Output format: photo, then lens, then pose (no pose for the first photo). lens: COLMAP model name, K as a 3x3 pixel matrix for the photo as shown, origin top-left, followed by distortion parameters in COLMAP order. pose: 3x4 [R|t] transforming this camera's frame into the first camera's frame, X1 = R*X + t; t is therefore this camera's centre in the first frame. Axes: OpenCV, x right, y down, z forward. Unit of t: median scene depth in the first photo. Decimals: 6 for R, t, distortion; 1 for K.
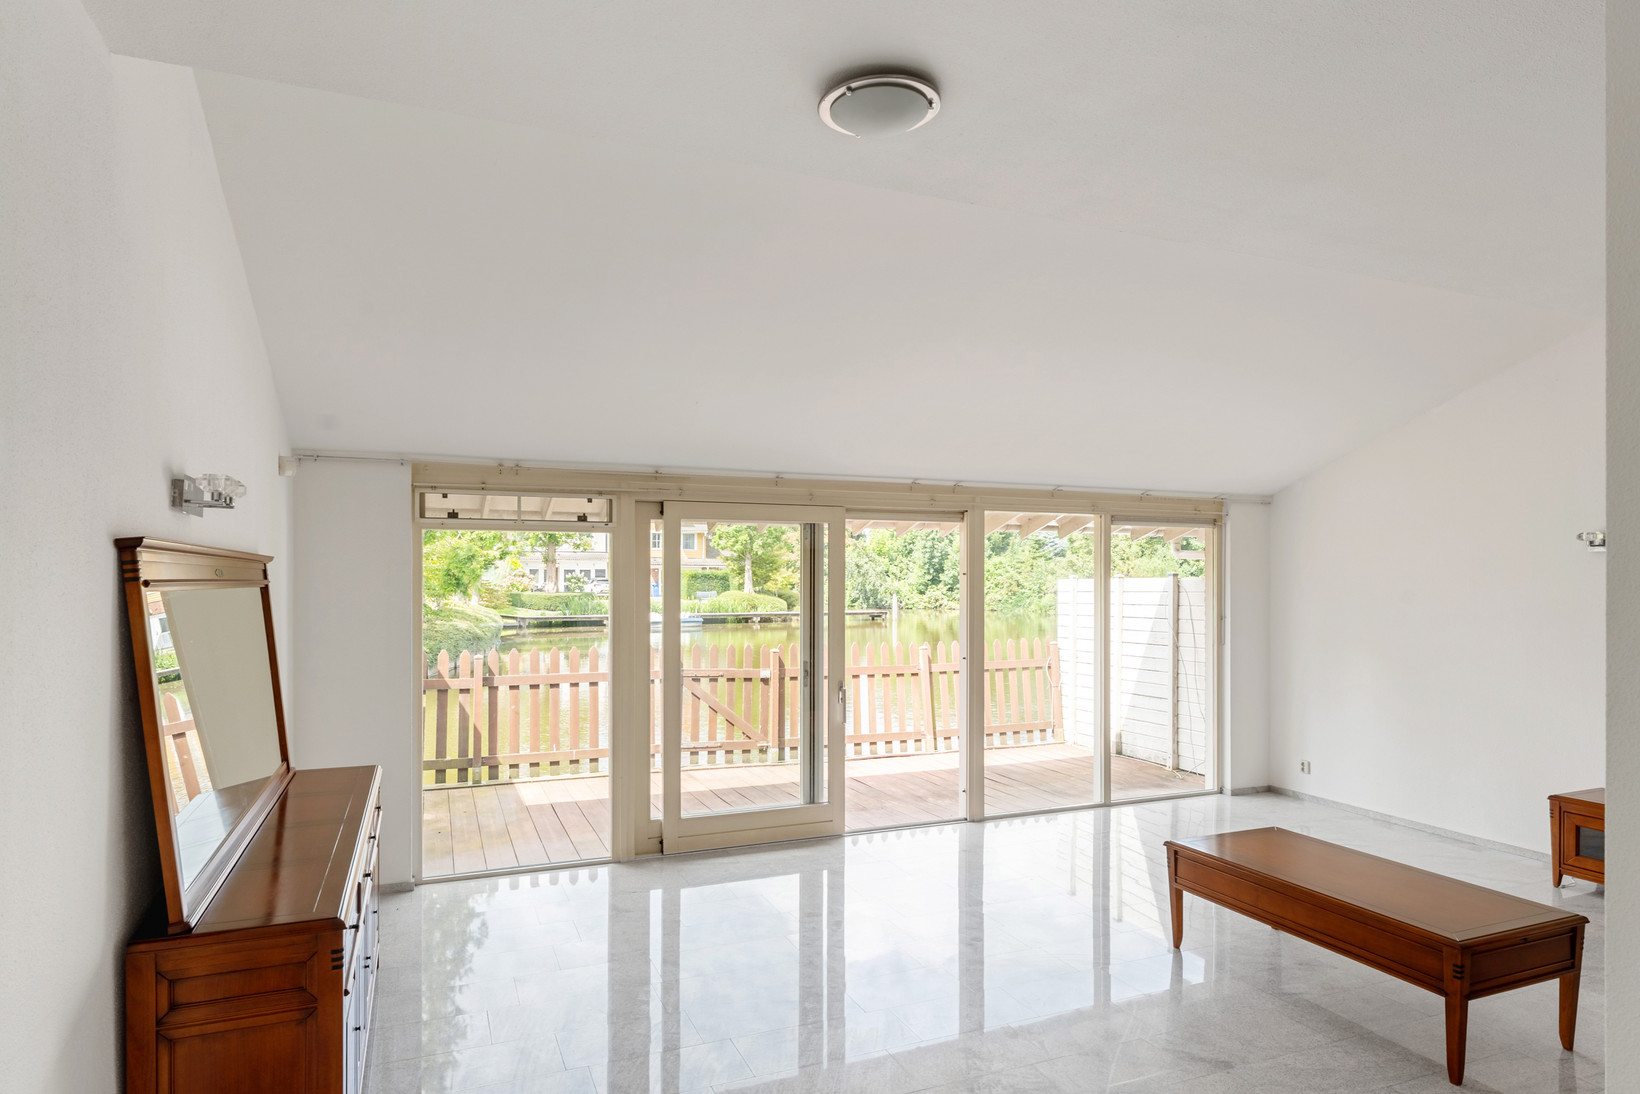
lens RADIAL K [[935.2, 0, 812.9], [0, 935.2, 584.8], [0, 0, 1]] dist [-0.005414, 0.000481]
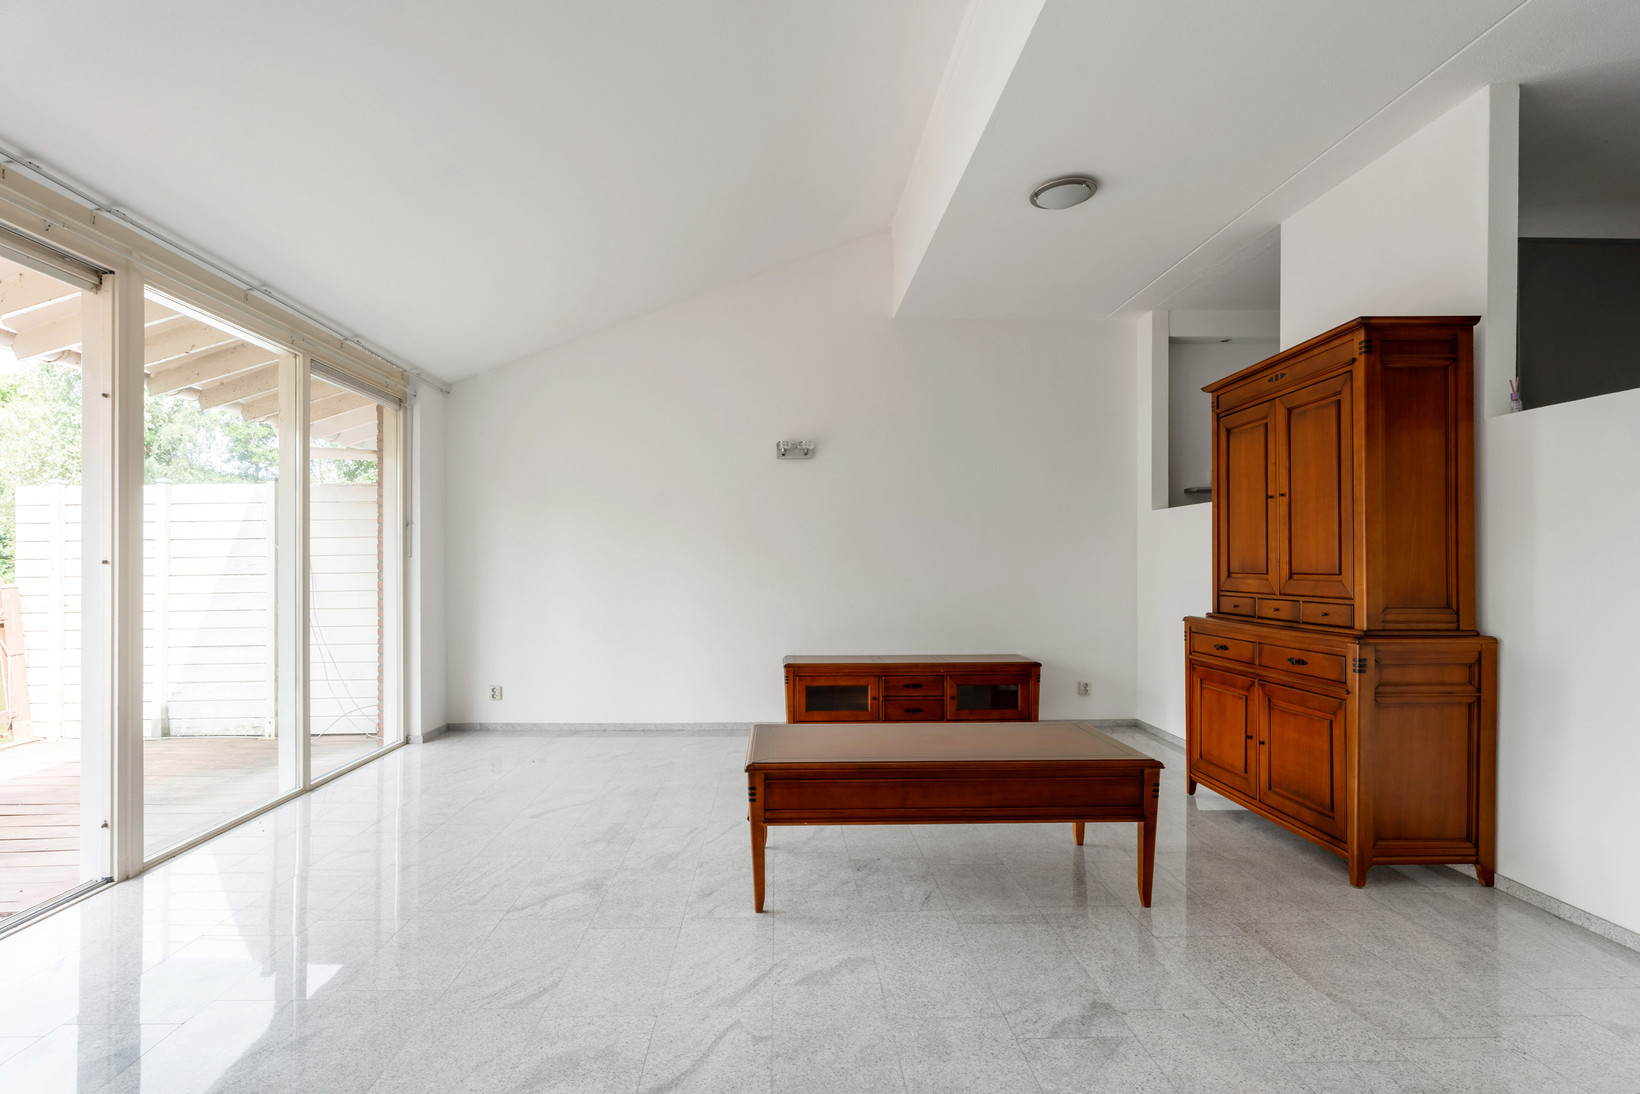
lens RADIAL K [[829.6, 0, 804.6], [0, 829.6, 560.3], [0, 0, 1]] dist [-0.001592, 0.000885]
pose [[0.353258, 0.003900, 0.935518, -0.113611], [0.005648, 0.999964, -0.006301, 0.076844], [-0.935509, 0.007509, 0.353223, 0.452157]]
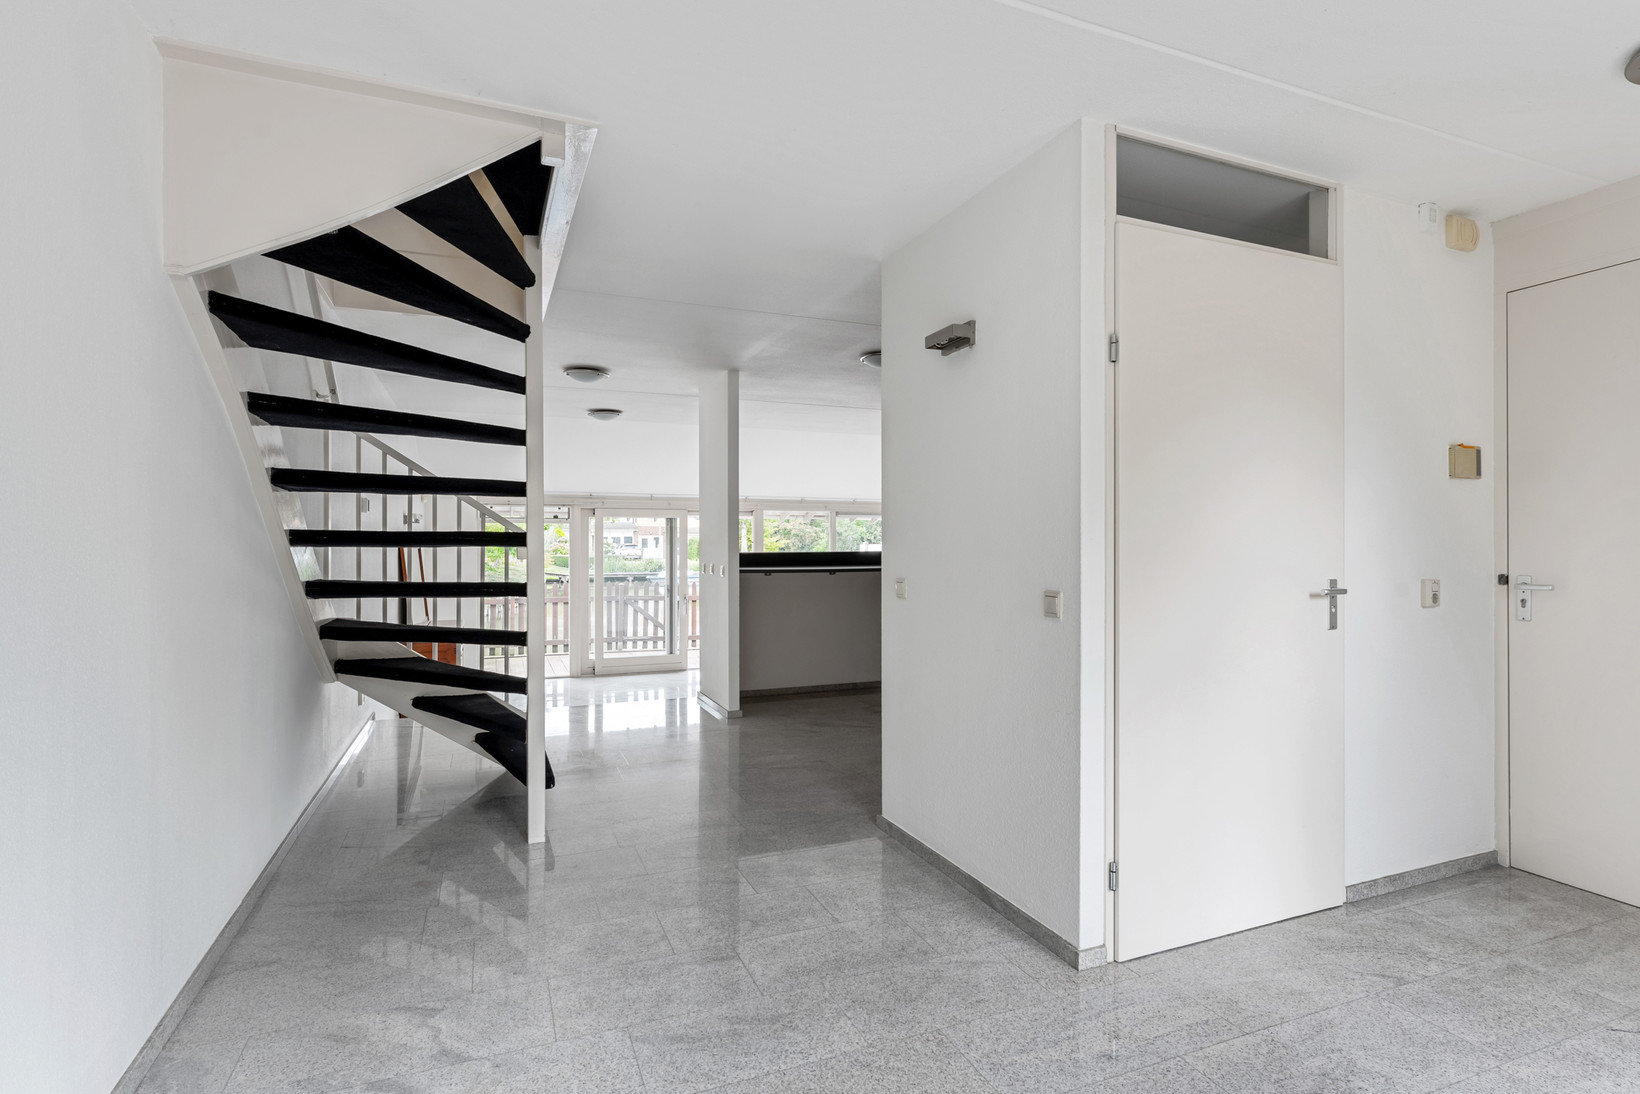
lens RADIAL K [[829.6, 0, 833.5], [0, 829.6, 546.0], [0, 0, 1]] dist [-0.001592, 0.000885]
pose [[0.999998, -0.001948, 0.000246, 0.310841], [0.001949, 0.999991, -0.003894, 0.003453], [-0.000238, 0.003895, 0.999992, -0.719974]]
